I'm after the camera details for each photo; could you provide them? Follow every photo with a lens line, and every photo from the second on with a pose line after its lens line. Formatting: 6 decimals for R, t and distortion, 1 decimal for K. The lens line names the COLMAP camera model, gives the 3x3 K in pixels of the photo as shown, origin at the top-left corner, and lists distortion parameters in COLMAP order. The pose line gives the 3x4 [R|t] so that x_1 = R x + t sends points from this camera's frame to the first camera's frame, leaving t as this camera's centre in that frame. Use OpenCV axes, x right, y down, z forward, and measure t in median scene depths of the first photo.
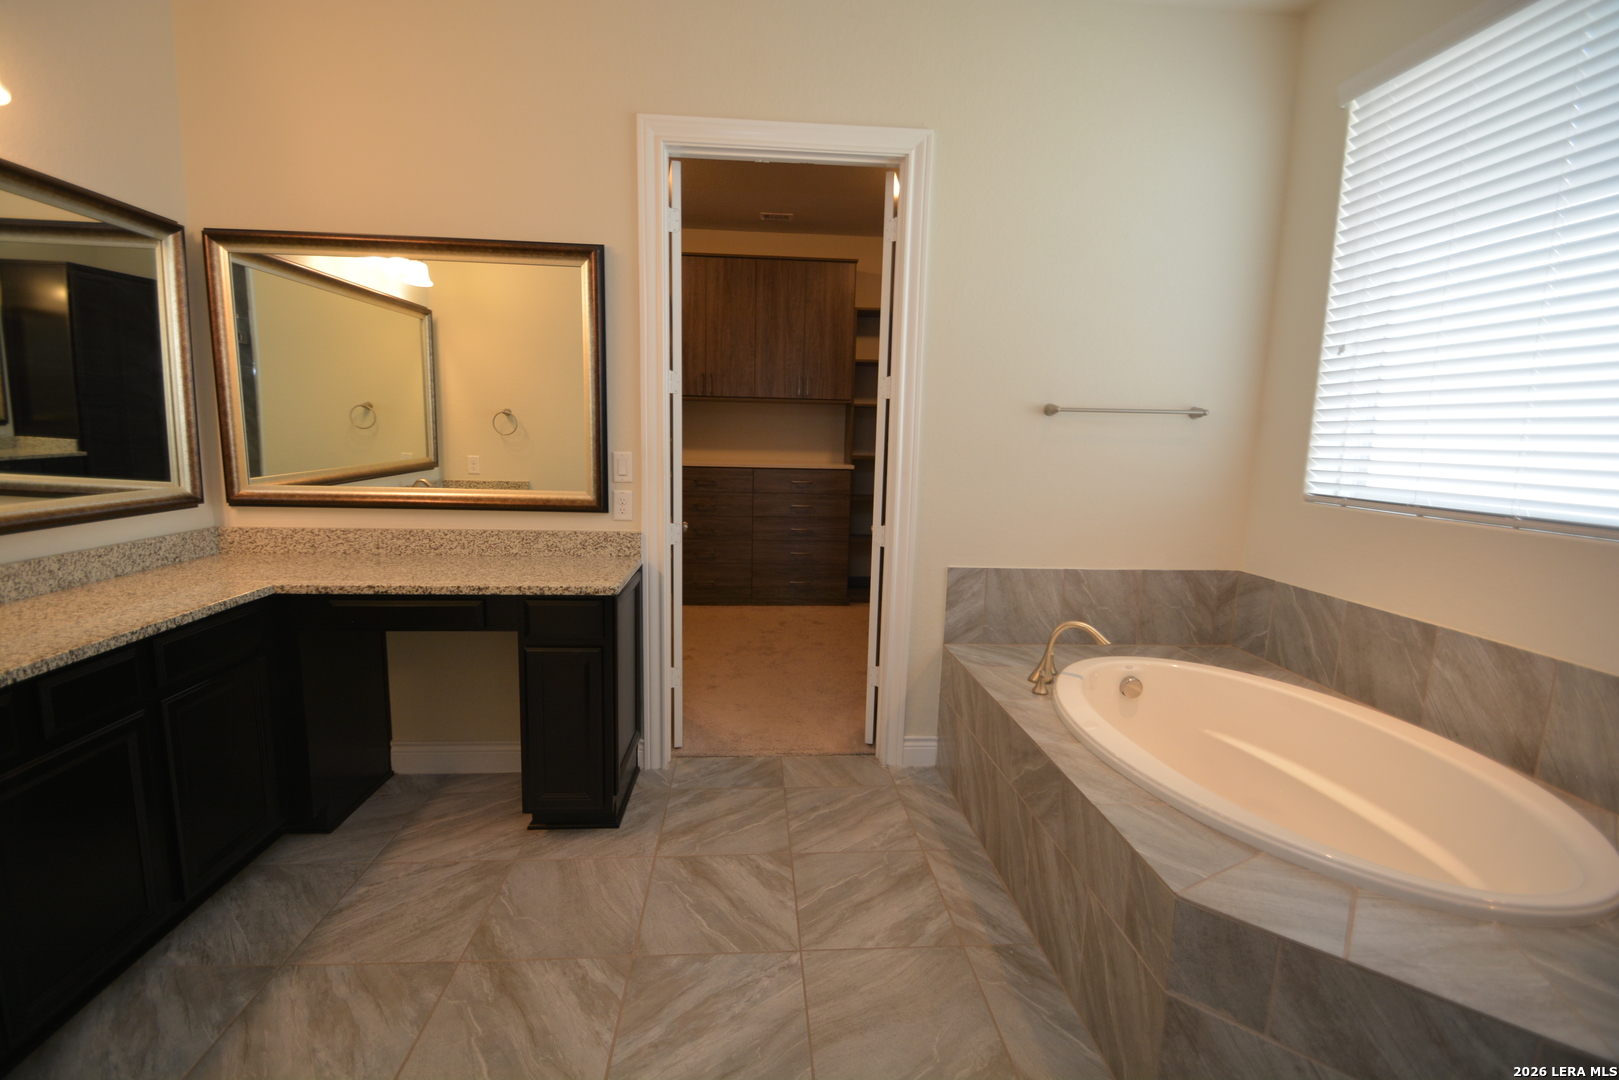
lens RADIAL K [[712.6, 0, 807.0], [0, 712.6, 538.2], [0, 0, 1]] dist [0.011381, -0.014337]
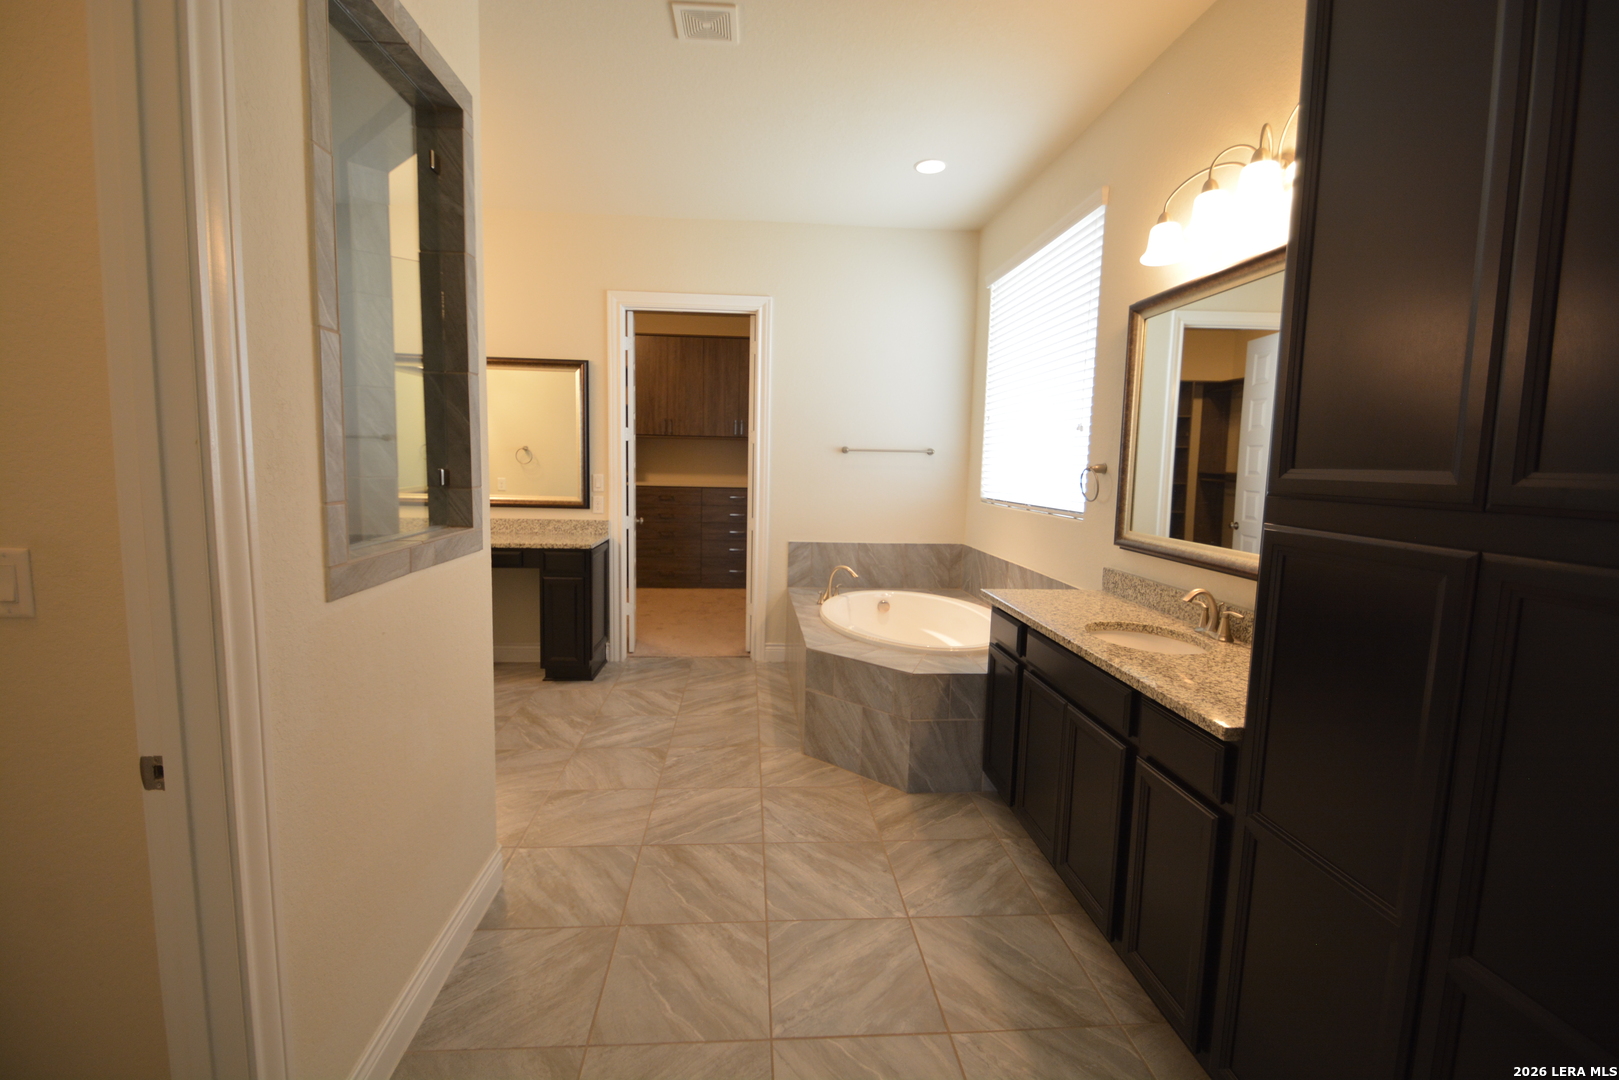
lens RADIAL K [[712.6, 0, 802.0], [0, 712.6, 533.9], [0, 0, 1]] dist [0.011381, -0.014337]
pose [[0.999998, -0.001183, -0.001827, 0.255366], [0.001105, 0.999117, -0.042008, 0.103310], [0.001875, 0.042005, 0.999116, -0.775327]]
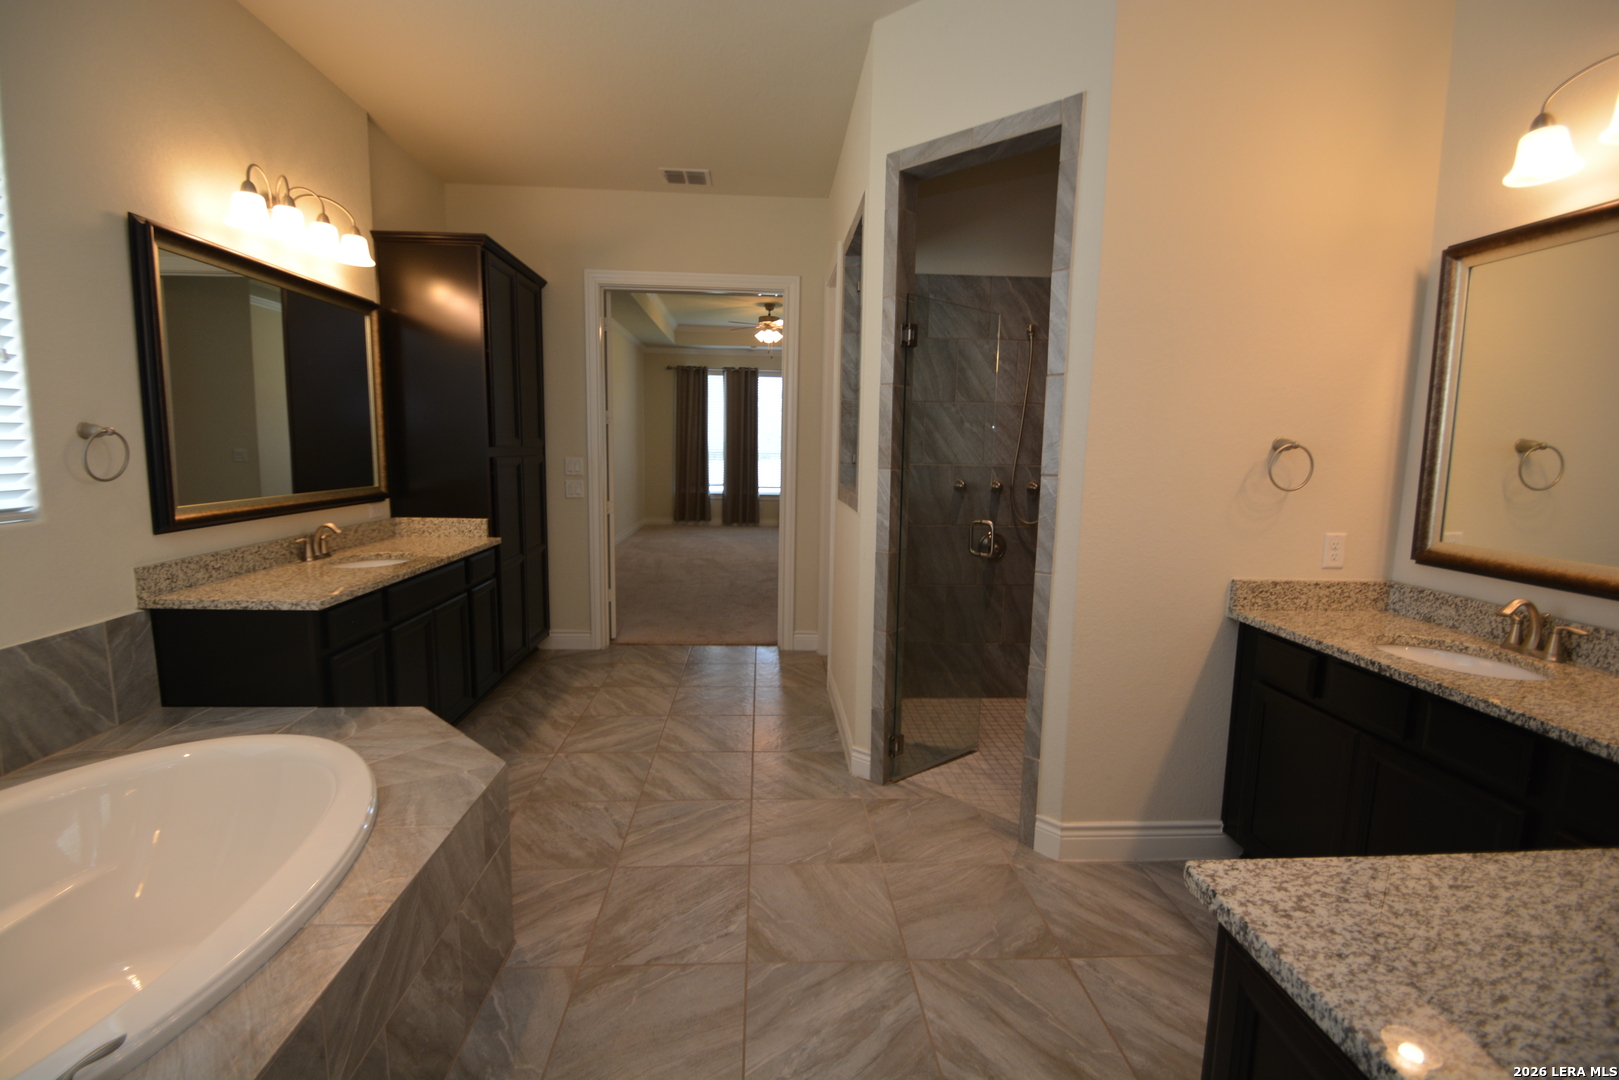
lens RADIAL K [[712.6, 0, 804.1], [0, 712.6, 536.8], [0, 0, 1]] dist [0.011381, -0.014337]
pose [[-0.998980, -0.043075, 0.013523, -0.042819], [-0.037860, 0.962437, 0.268853, -0.177145], [-0.024596, 0.268067, -0.963086, 1.137981]]
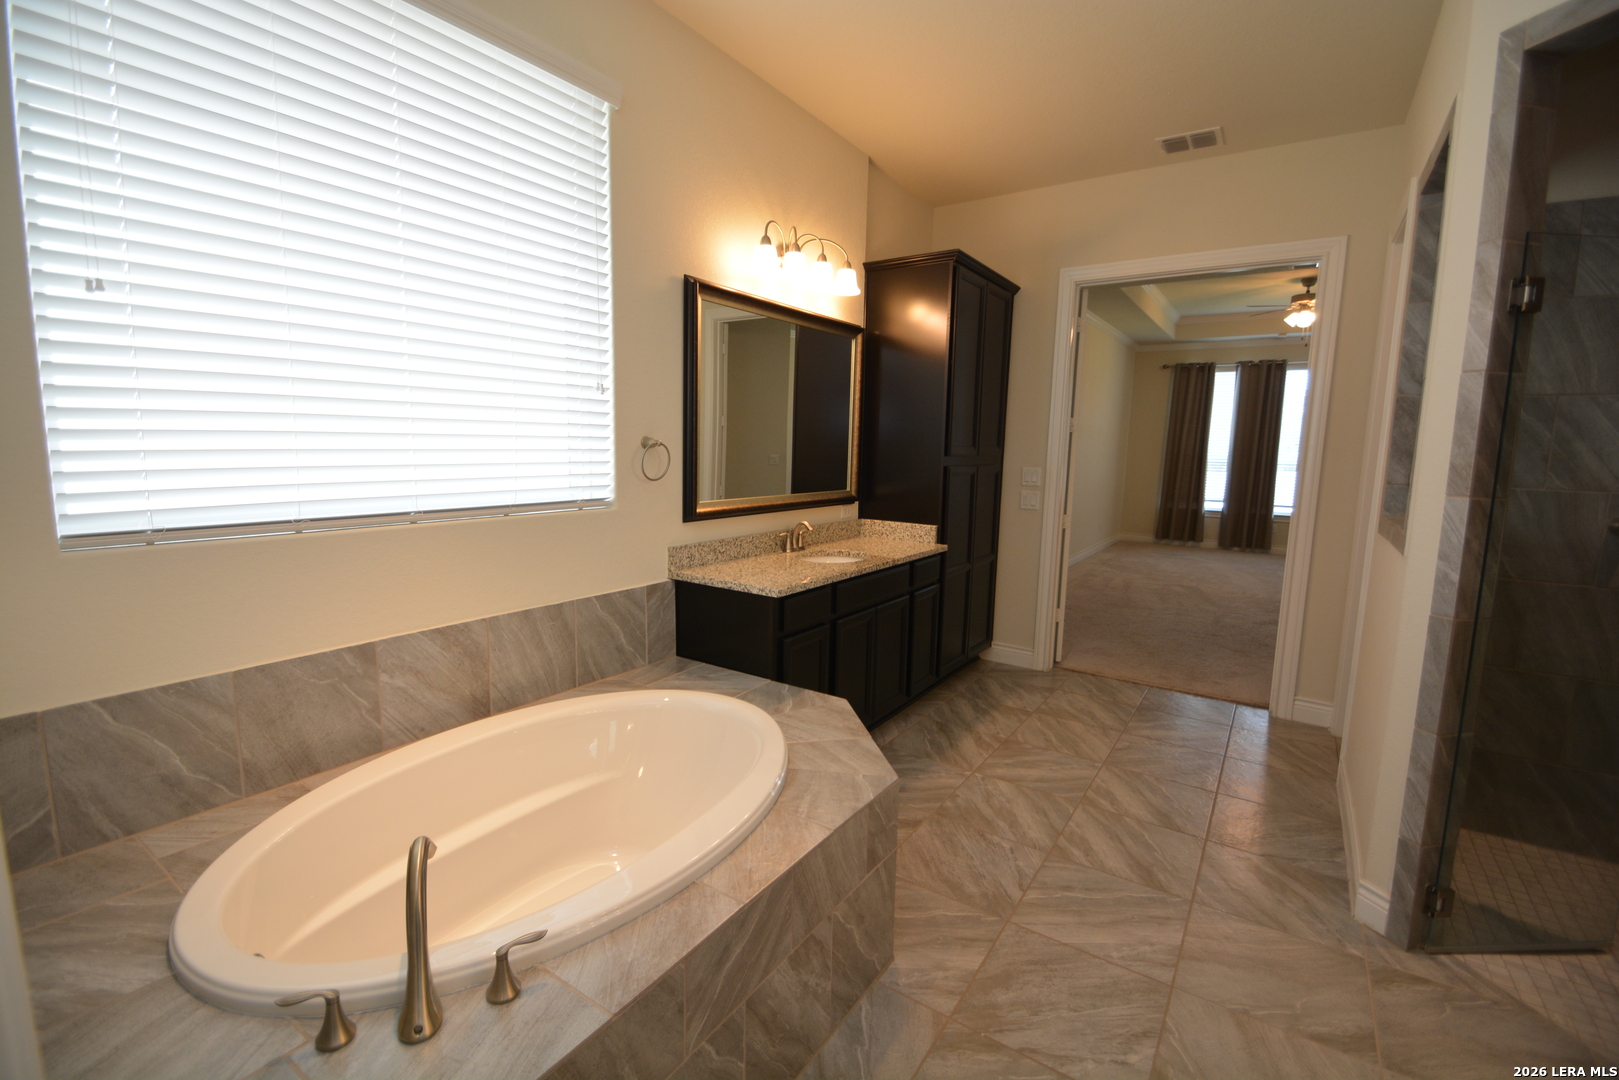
lens RADIAL K [[712.6, 0, 791.3], [0, 712.6, 537.0], [0, 0, 1]] dist [0.011381, -0.014337]
pose [[-0.772863, -0.121947, 0.622746, -0.074764], [0.053189, 0.965459, 0.255069, -0.172611], [-0.632340, 0.230256, -0.739681, 1.051840]]
